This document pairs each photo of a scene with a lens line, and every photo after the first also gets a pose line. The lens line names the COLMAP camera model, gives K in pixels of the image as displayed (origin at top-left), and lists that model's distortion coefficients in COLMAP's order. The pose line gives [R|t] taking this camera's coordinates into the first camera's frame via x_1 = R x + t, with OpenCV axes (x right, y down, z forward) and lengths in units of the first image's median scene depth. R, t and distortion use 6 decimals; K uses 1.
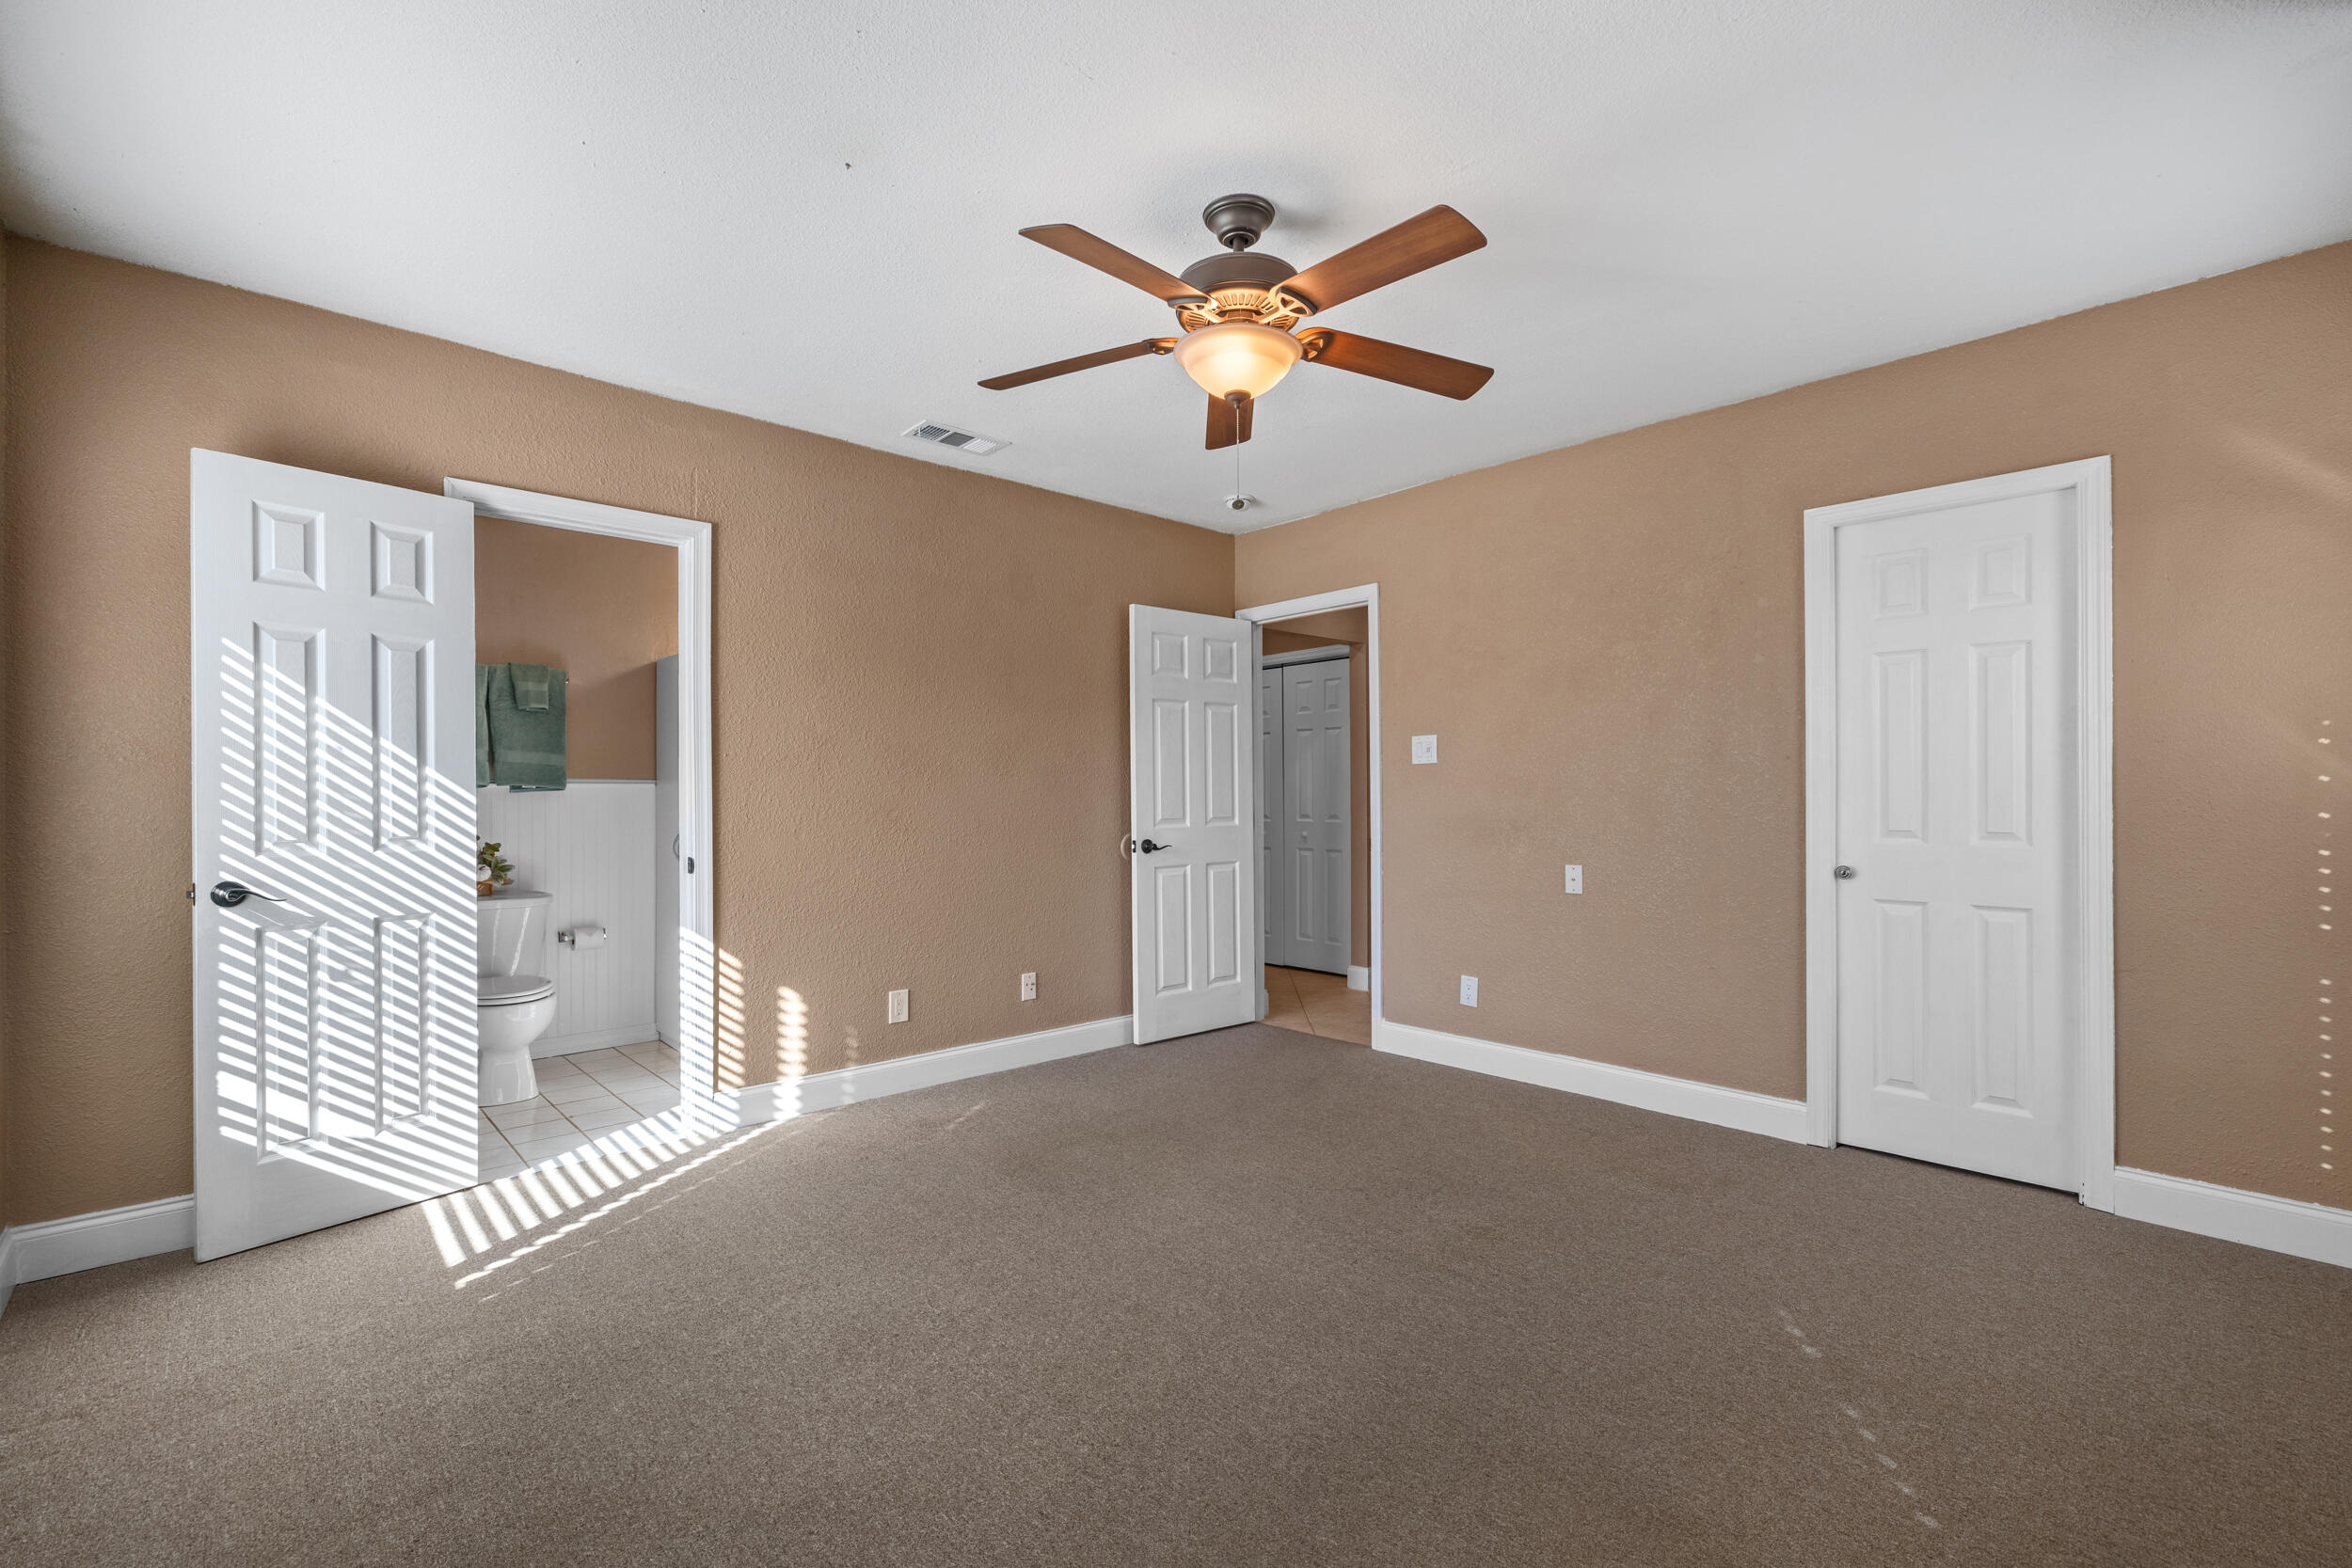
lens RADIAL K [[996.5, 0, 1166.0], [0, 996.5, 772.5], [0, 0, 1]] dist [0.000296, 0.000322]
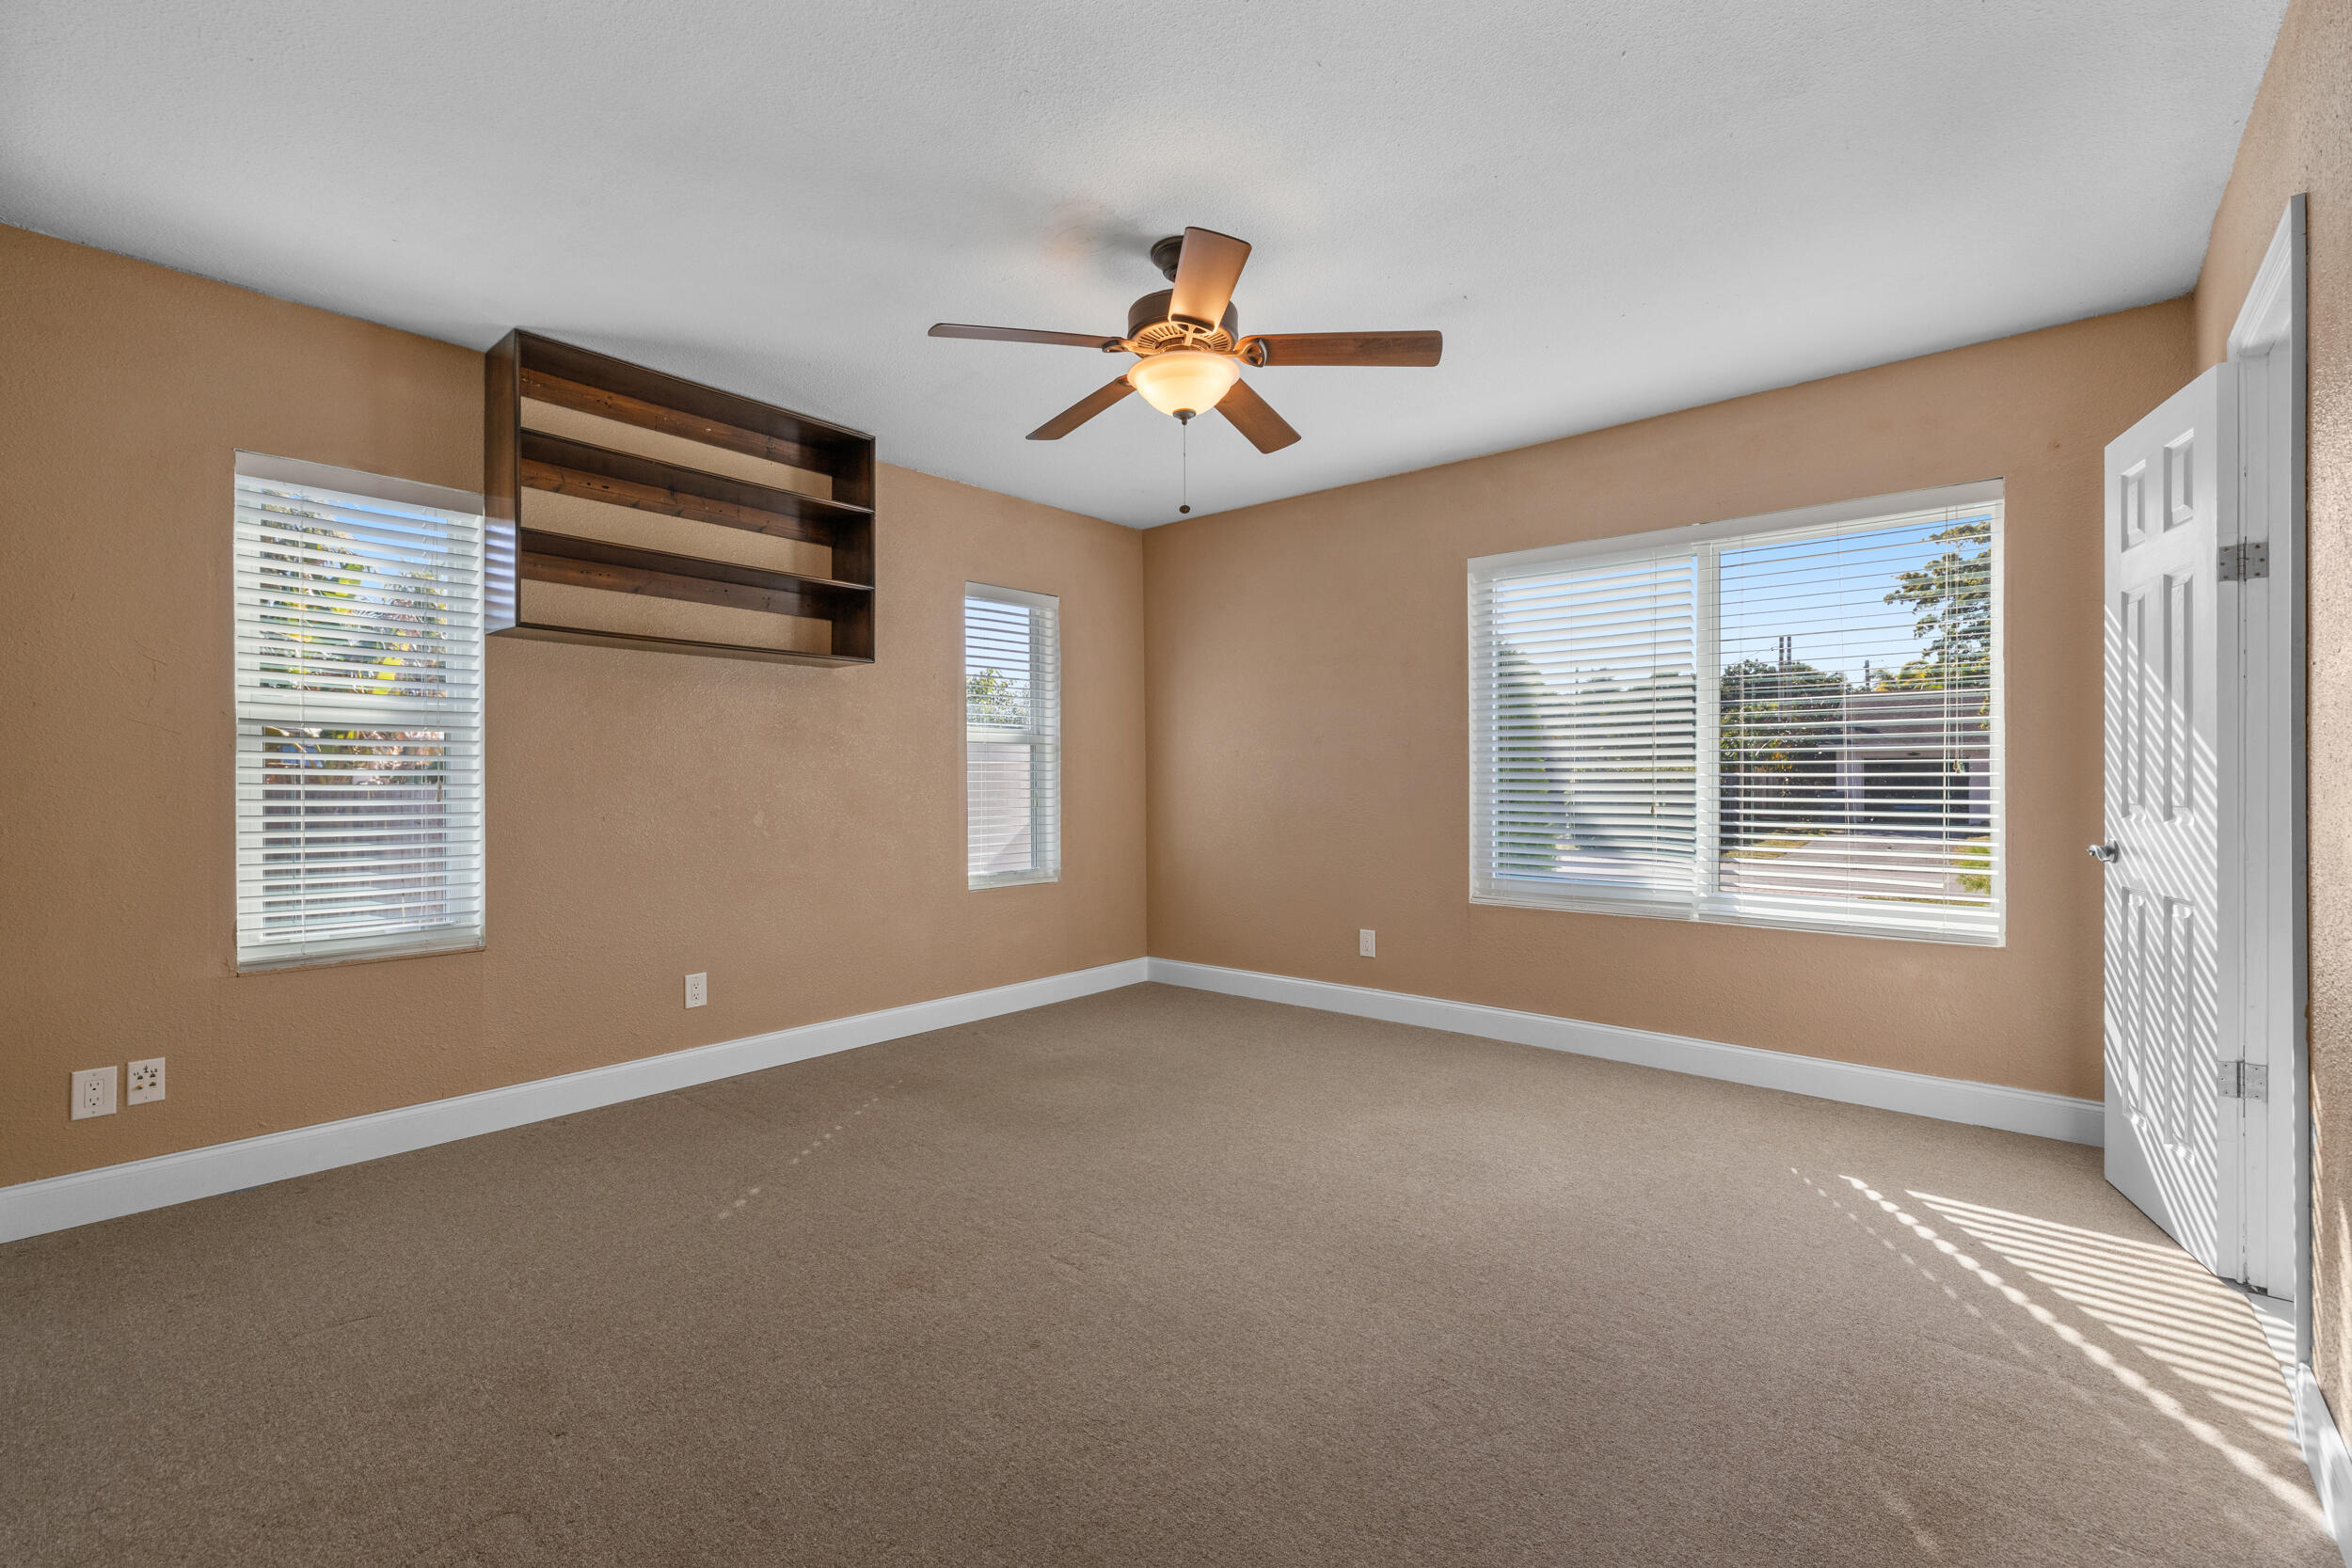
lens RADIAL K [[996.5, 0, 1166.0], [0, 996.5, 772.5], [0, 0, 1]] dist [0.000296, 0.000322]
pose [[-0.993162, 0.001442, -0.116736, 0.205369], [0.004621, 0.999625, -0.026973, 0.055050], [0.116653, -0.027328, -0.992797, 1.858219]]
